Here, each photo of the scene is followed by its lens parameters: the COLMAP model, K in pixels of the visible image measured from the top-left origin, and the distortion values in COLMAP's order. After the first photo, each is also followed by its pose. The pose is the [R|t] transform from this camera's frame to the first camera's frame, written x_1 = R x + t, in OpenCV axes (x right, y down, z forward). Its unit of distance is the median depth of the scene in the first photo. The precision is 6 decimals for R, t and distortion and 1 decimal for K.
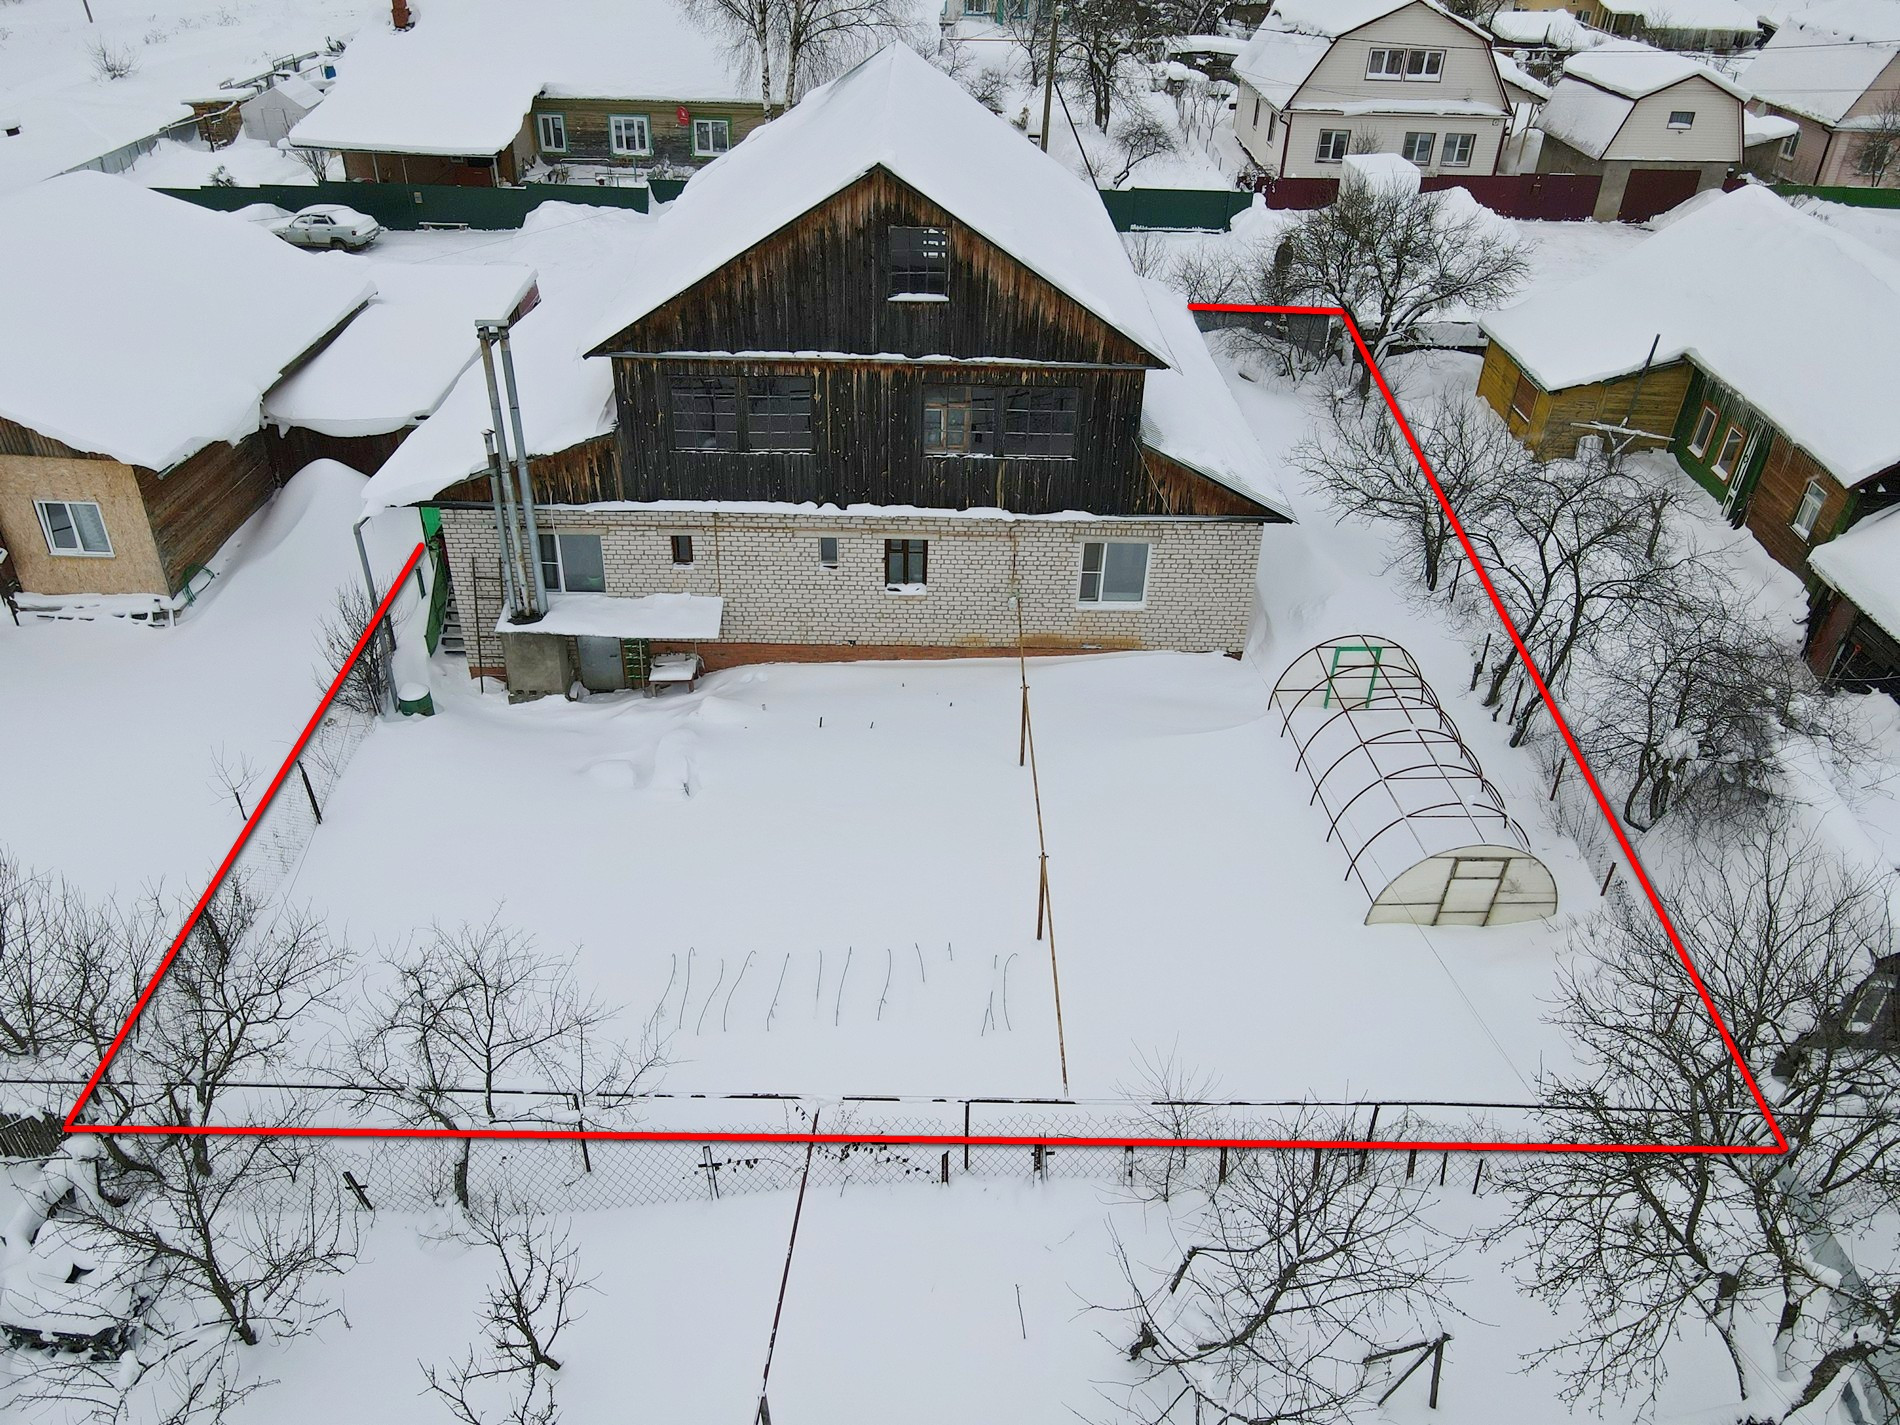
lens RADIAL K [[1393.2, 0, 950.0], [0, 1393.2, 712.5], [0, 0, 1]] dist [-0.012092, 0.040172]
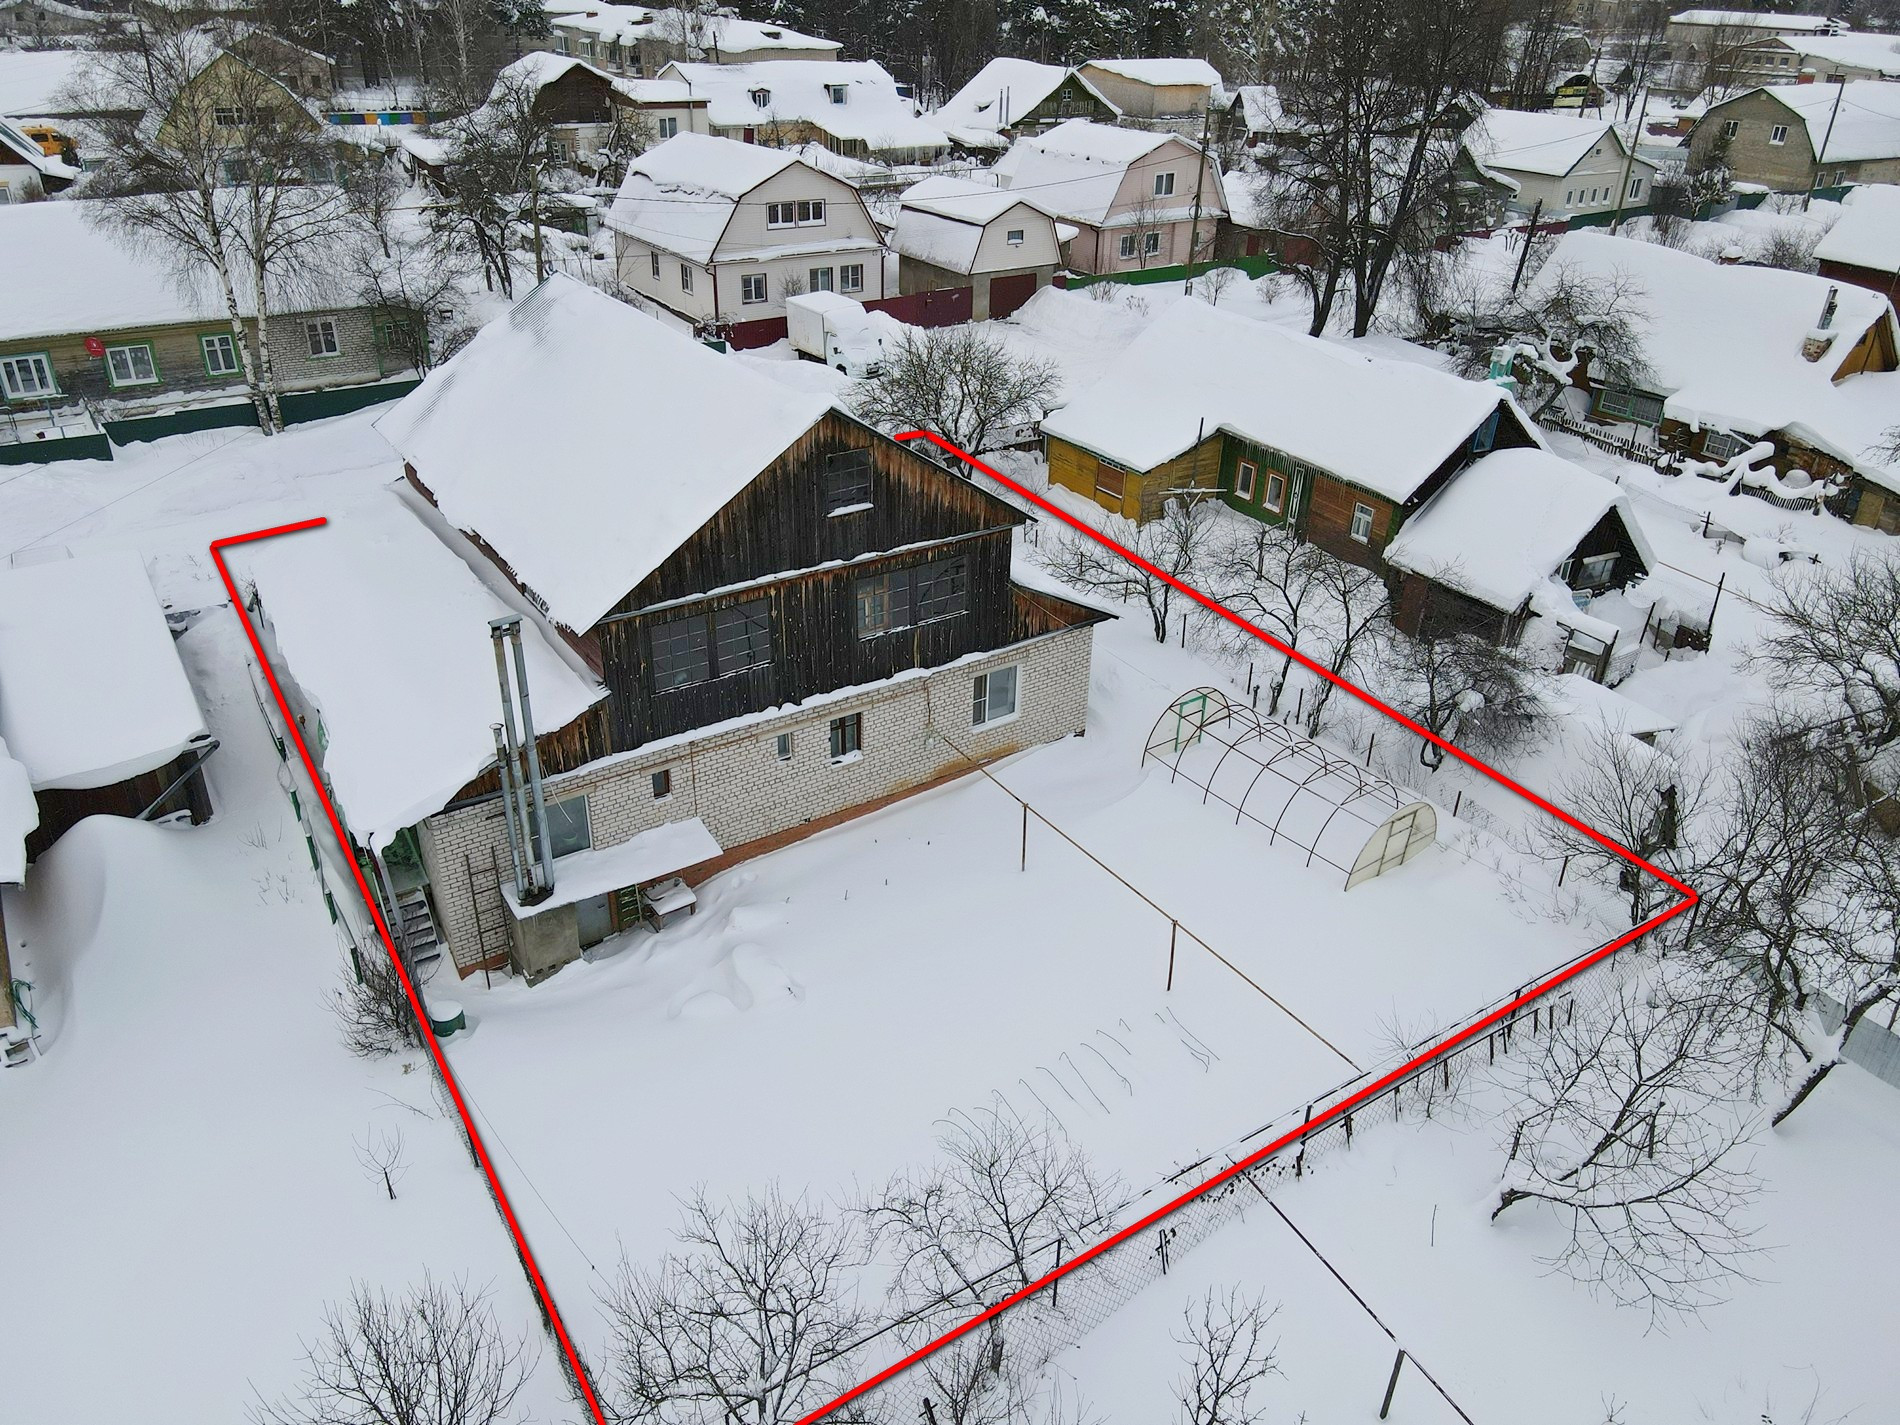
lens RADIAL K [[1378.1, 0, 950.0], [0, 1378.1, 712.5], [0, 0, 1]] dist [-0.012694, 0.043230]
pose [[0.837346, -0.272132, 0.474127, -0.481707], [0.300207, 0.953719, 0.017212, -0.120023], [-0.456867, 0.127924, 0.880288, -0.011656]]
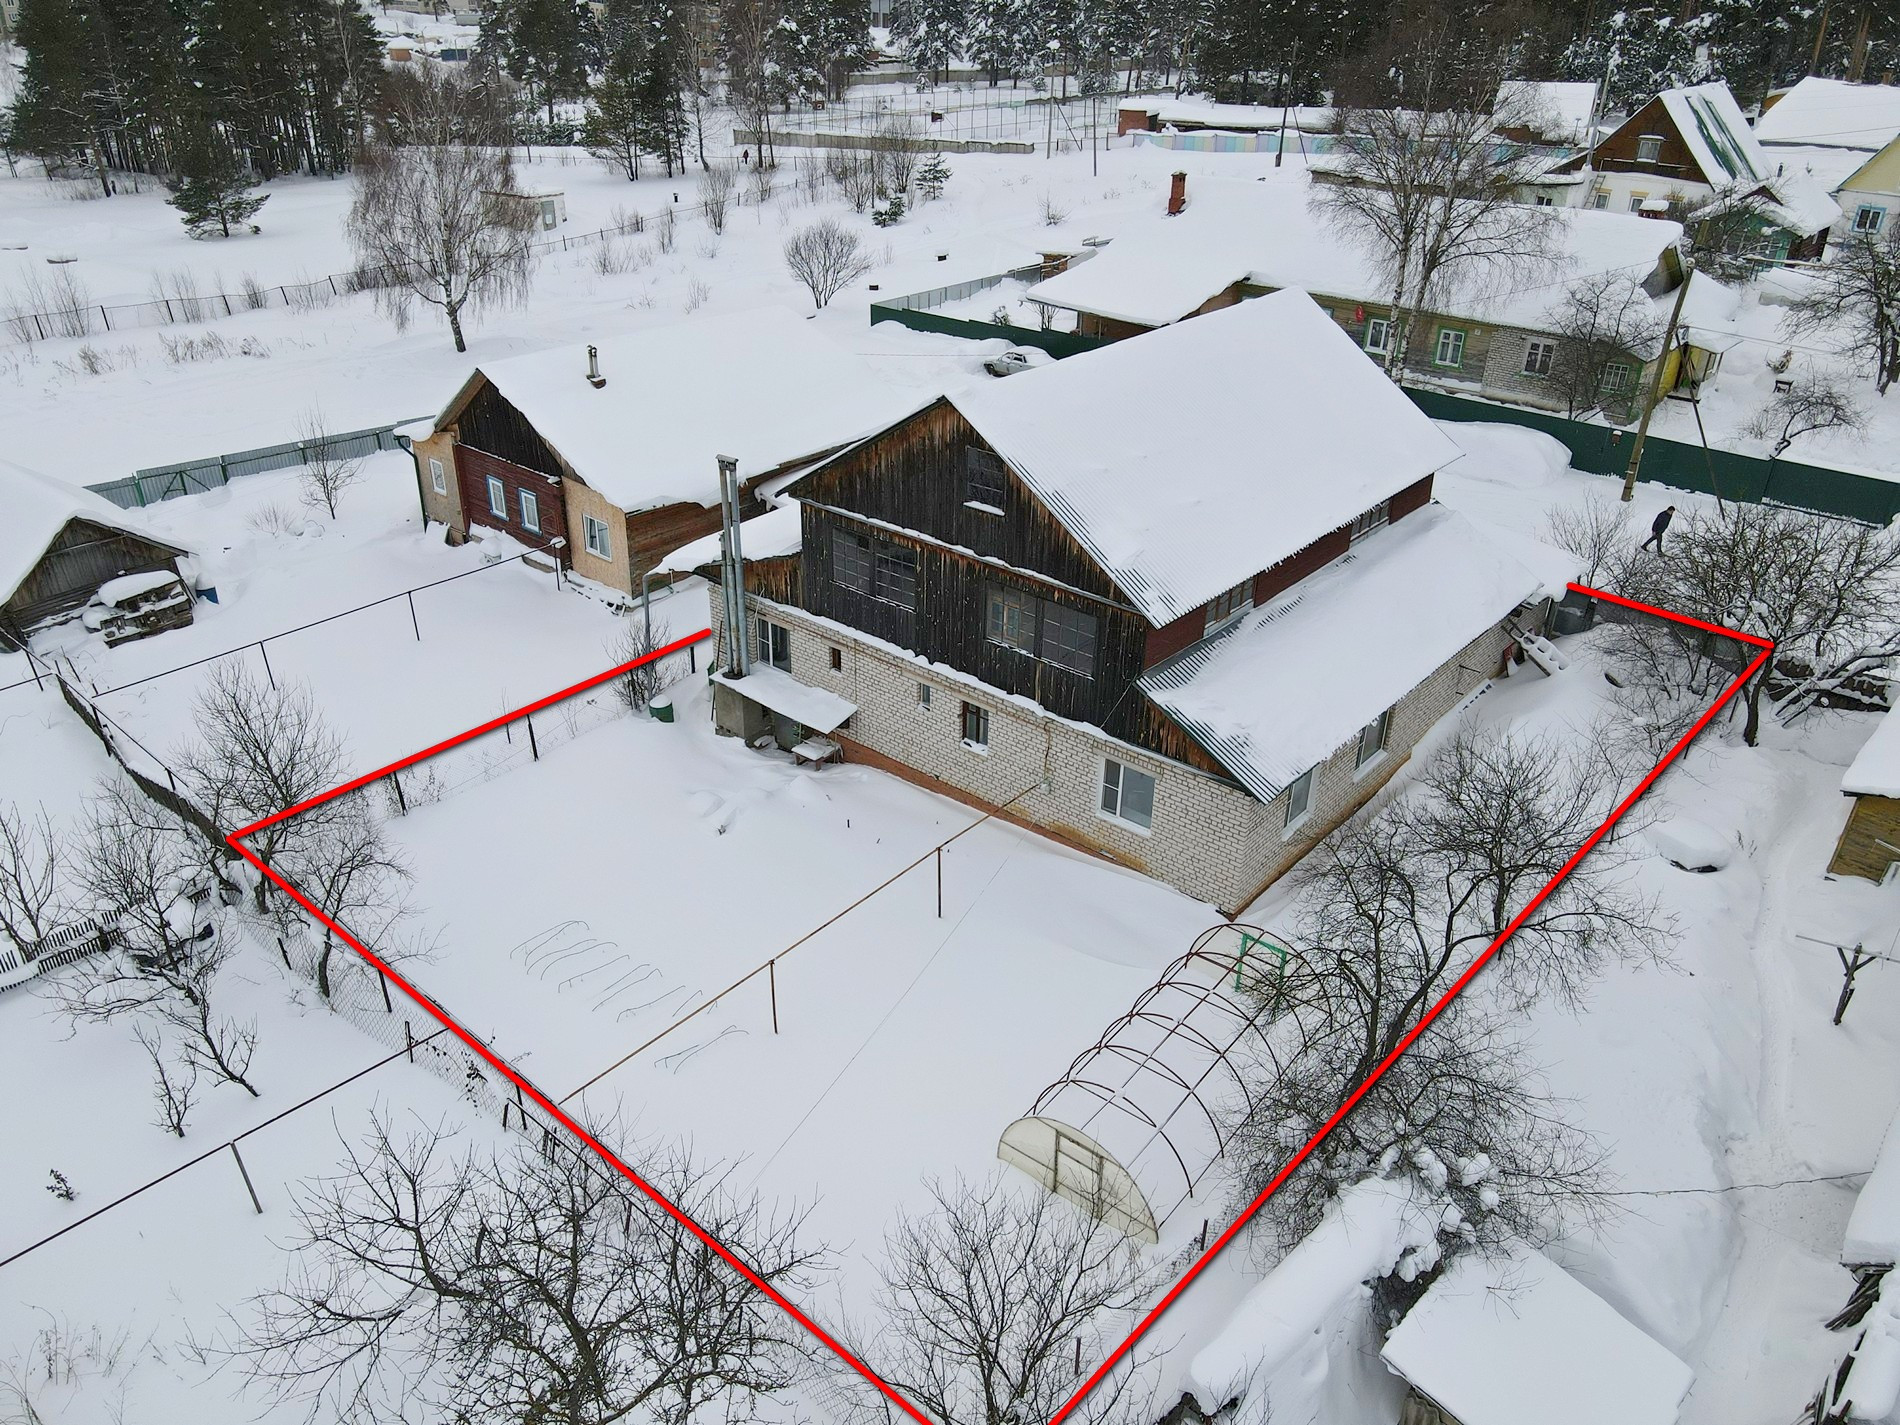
lens RADIAL K [[1388.0, 0, 951.7], [0, 1388.0, 745.2], [0, 0, 1]] dist [-0.001509, 0.142898]
pose [[0.748313, 0.313472, -0.584605, 0.634746], [-0.353434, 0.934200, 0.048523, -0.141199], [0.561348, 0.170309, 0.809866, 0.059949]]
